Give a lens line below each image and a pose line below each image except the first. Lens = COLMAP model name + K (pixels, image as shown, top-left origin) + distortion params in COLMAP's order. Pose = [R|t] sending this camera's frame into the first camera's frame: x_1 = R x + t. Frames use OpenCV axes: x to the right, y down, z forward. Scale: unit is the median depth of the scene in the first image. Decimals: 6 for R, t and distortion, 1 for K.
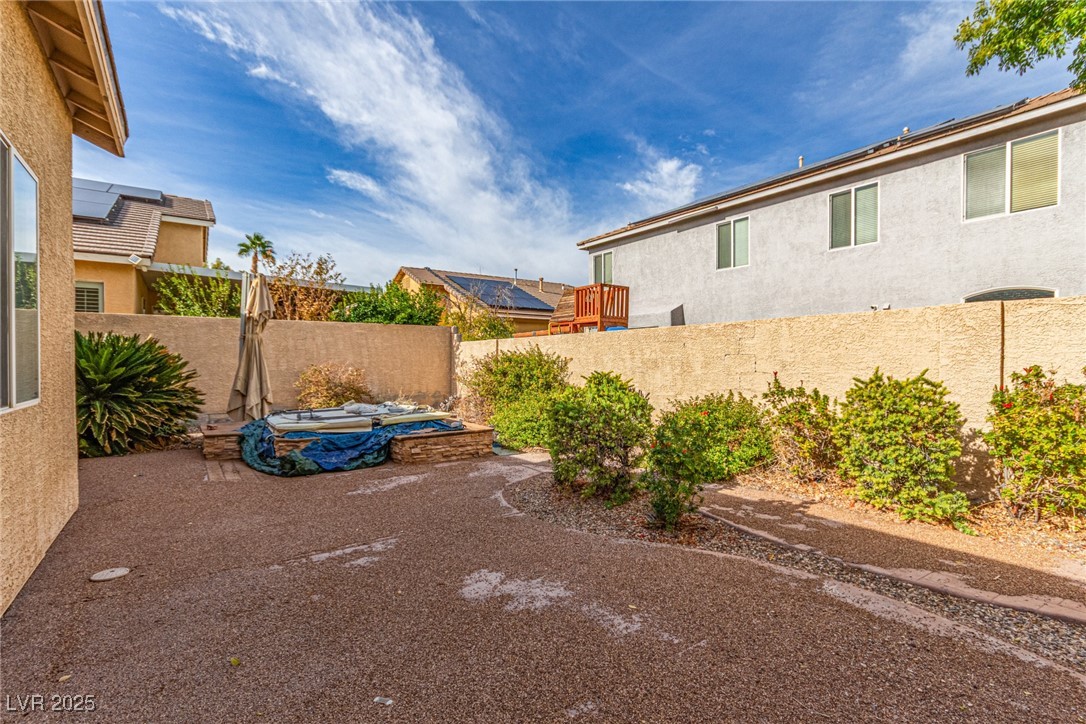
lens RADIAL K [[496.8, 0, 546.3], [0, 496.8, 367.2], [0, 0, 1]] dist [0.006205, 0.000971]
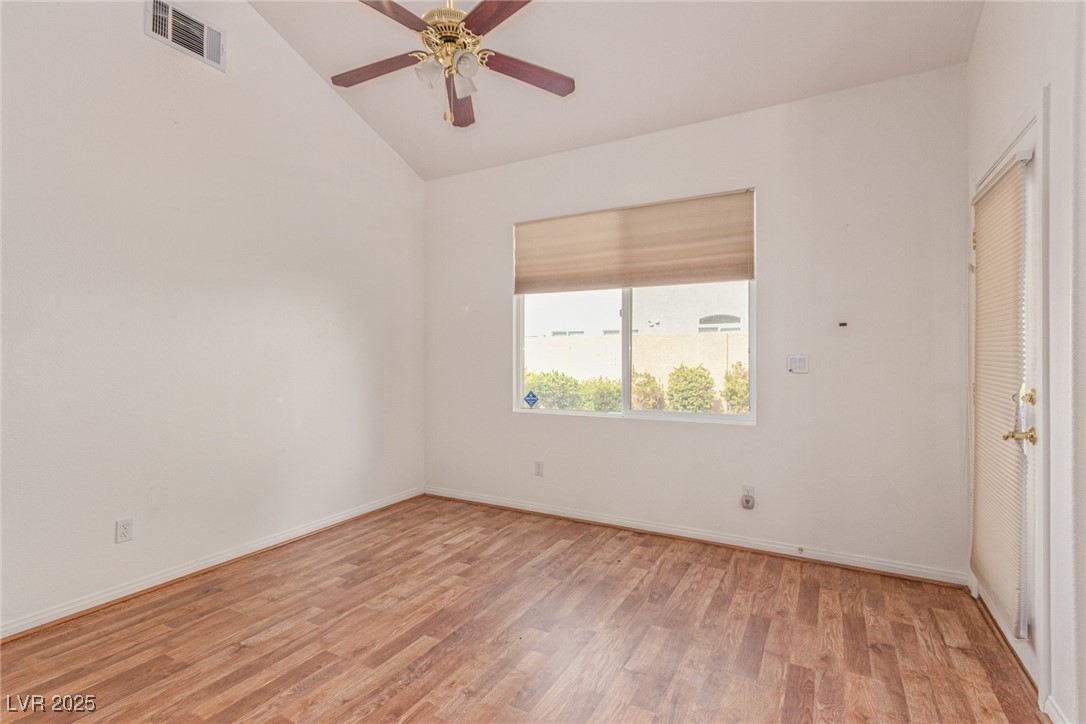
lens RADIAL K [[496.8, 0, 552.0], [0, 496.8, 361.8], [0, 0, 1]] dist [0.006205, 0.000971]
pose [[0.903596, -0.000145, 0.428386, -0.775412], [-0.001002, 0.999996, 0.002451, -0.005270], [-0.428385, -0.002644, 0.903593, -0.697348]]
